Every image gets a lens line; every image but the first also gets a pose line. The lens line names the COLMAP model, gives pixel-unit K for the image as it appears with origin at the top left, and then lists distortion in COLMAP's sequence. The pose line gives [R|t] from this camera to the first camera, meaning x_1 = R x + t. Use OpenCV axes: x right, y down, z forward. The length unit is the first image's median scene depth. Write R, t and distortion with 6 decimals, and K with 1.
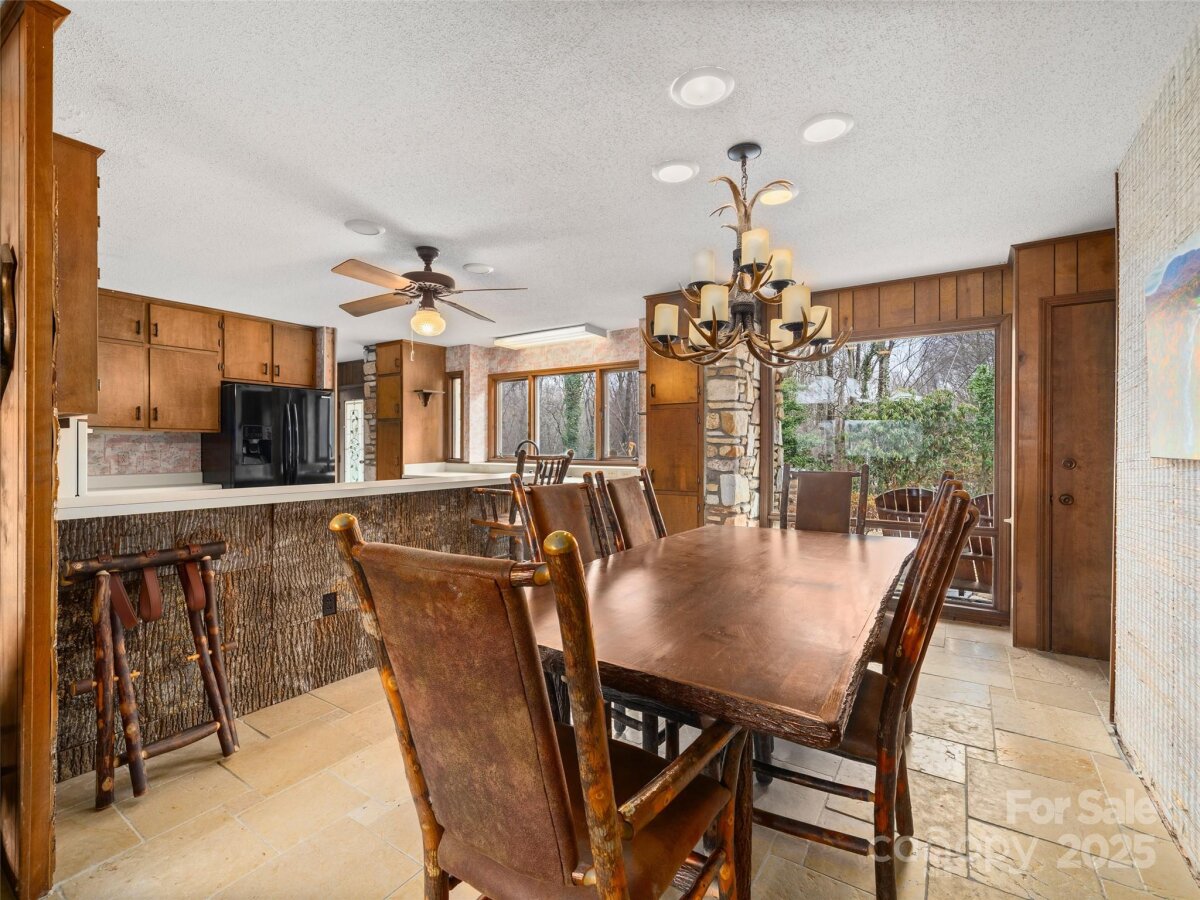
lens RADIAL K [[534.1, 0, 604.2], [0, 534.1, 452.7], [0, 0, 1]] dist [0.001852, 0.000067]
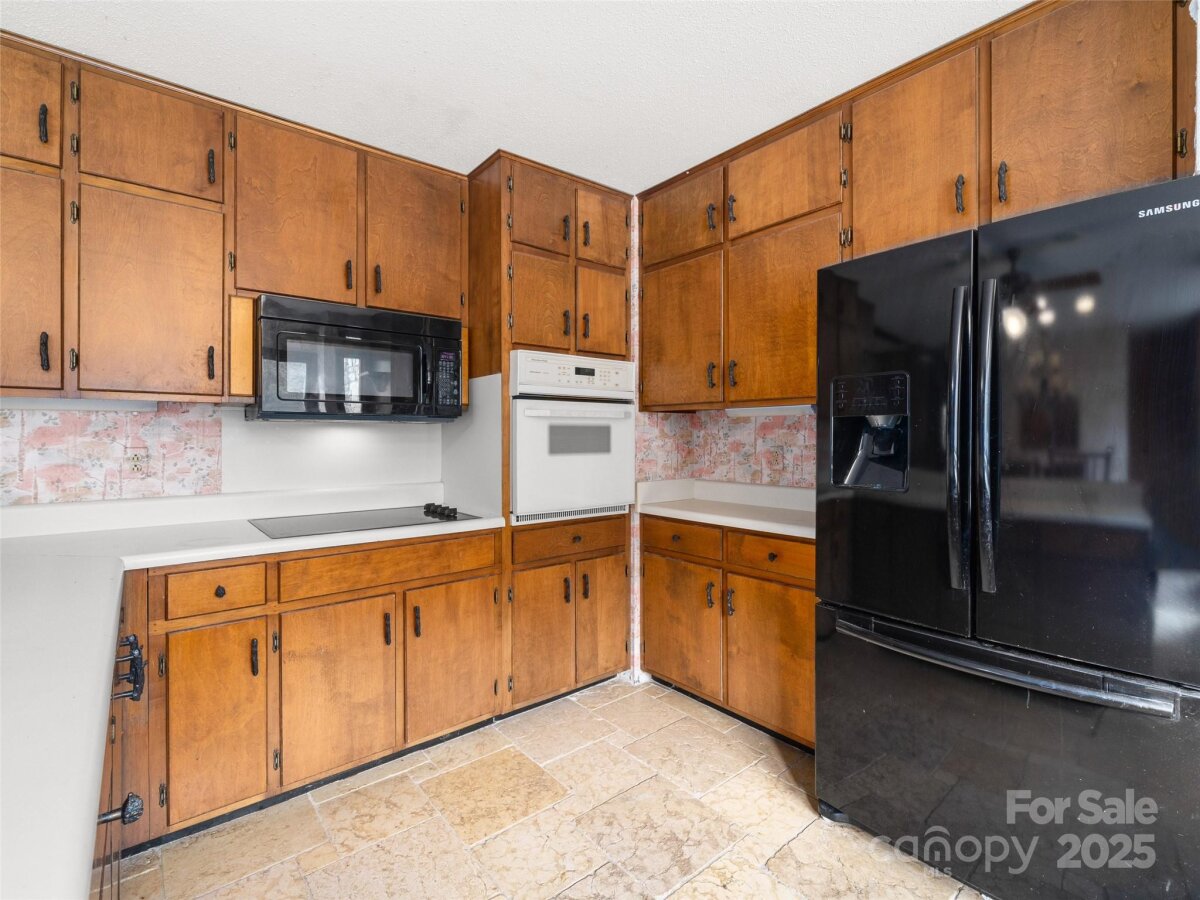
lens RADIAL K [[556.8, 0, 602.9], [0, 556.8, 434.8], [0, 0, 1]] dist [0.003805, 0.000633]
pose [[-0.285127, -0.002617, -0.958486, -0.250505], [-0.005385, 0.999985, -0.001129, -0.010718], [0.958475, 0.004840, -0.285137, 0.886996]]
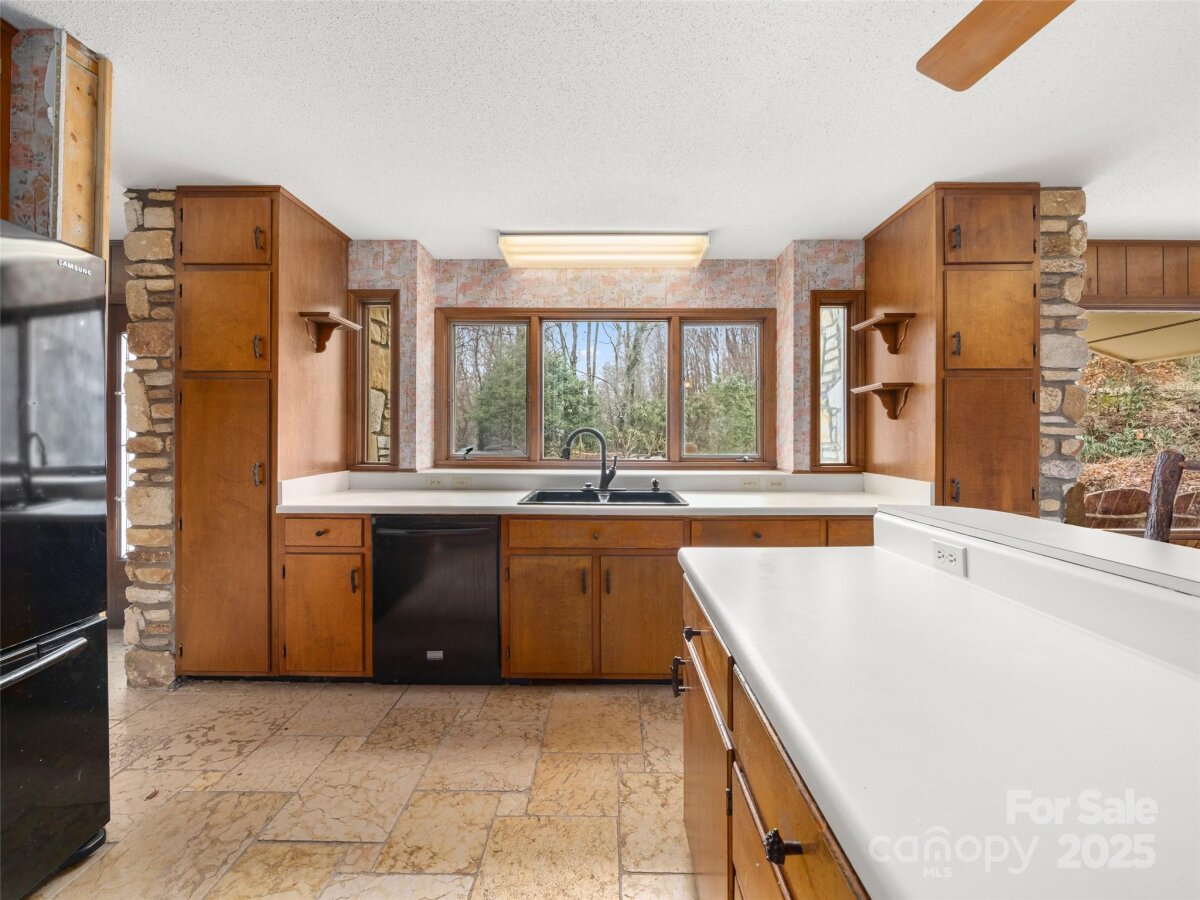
lens RADIAL K [[465.1, 0, 597.1], [0, 465.1, 444.3], [0, 0, 1]] dist [-0.000871, -0.002648]
pose [[0.841455, -0.004213, 0.540311, -0.440967], [0.004640, 0.999989, 0.000570, -0.007716], [-0.540307, 0.002027, 0.841465, 0.670853]]
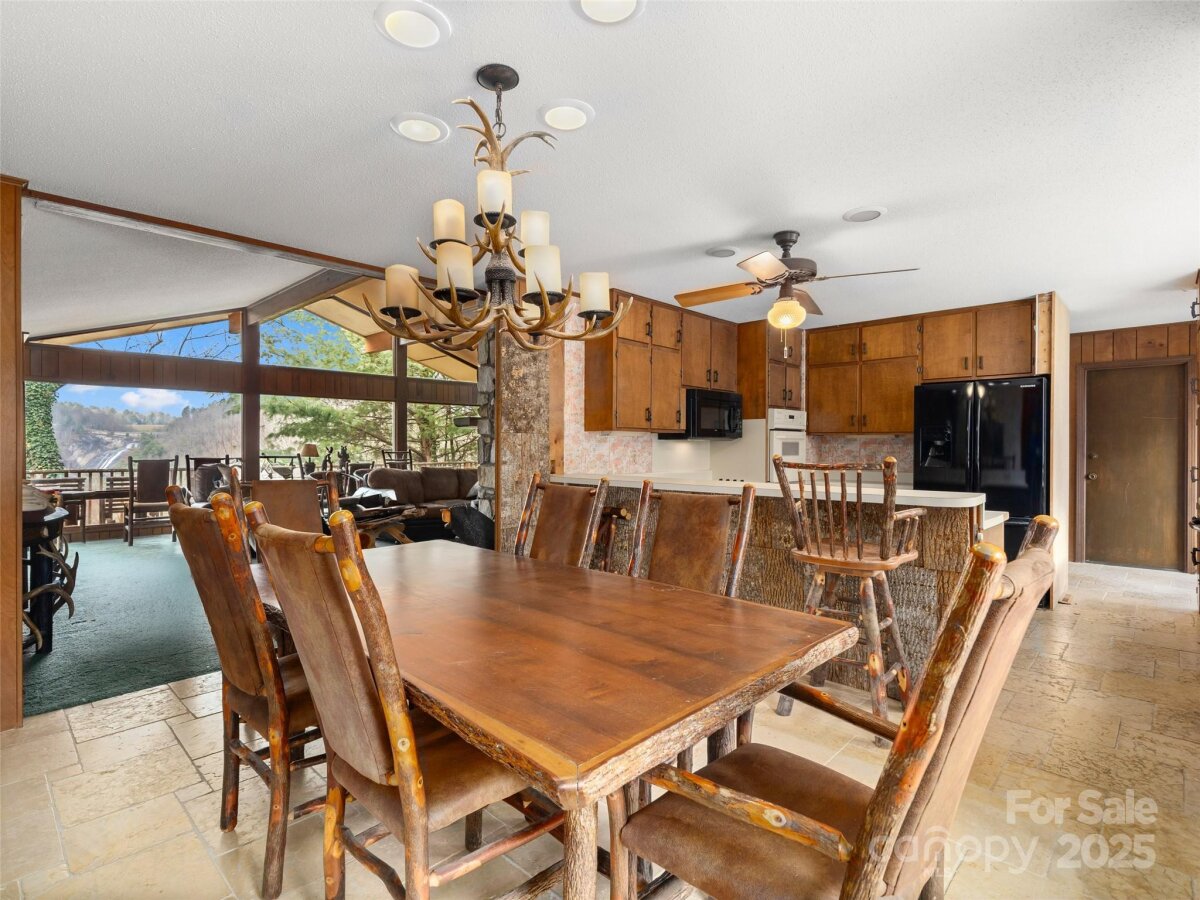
lens RADIAL K [[589.6, 0, 594.5], [0, 589.6, 444.5], [0, 0, 1]] dist [0.000153, -0.000234]
pose [[-0.175326, -0.002566, -0.984507, 0.463290], [-0.010987, 0.999939, -0.000649, -0.010310], [0.984449, 0.010703, -0.175343, 0.552463]]
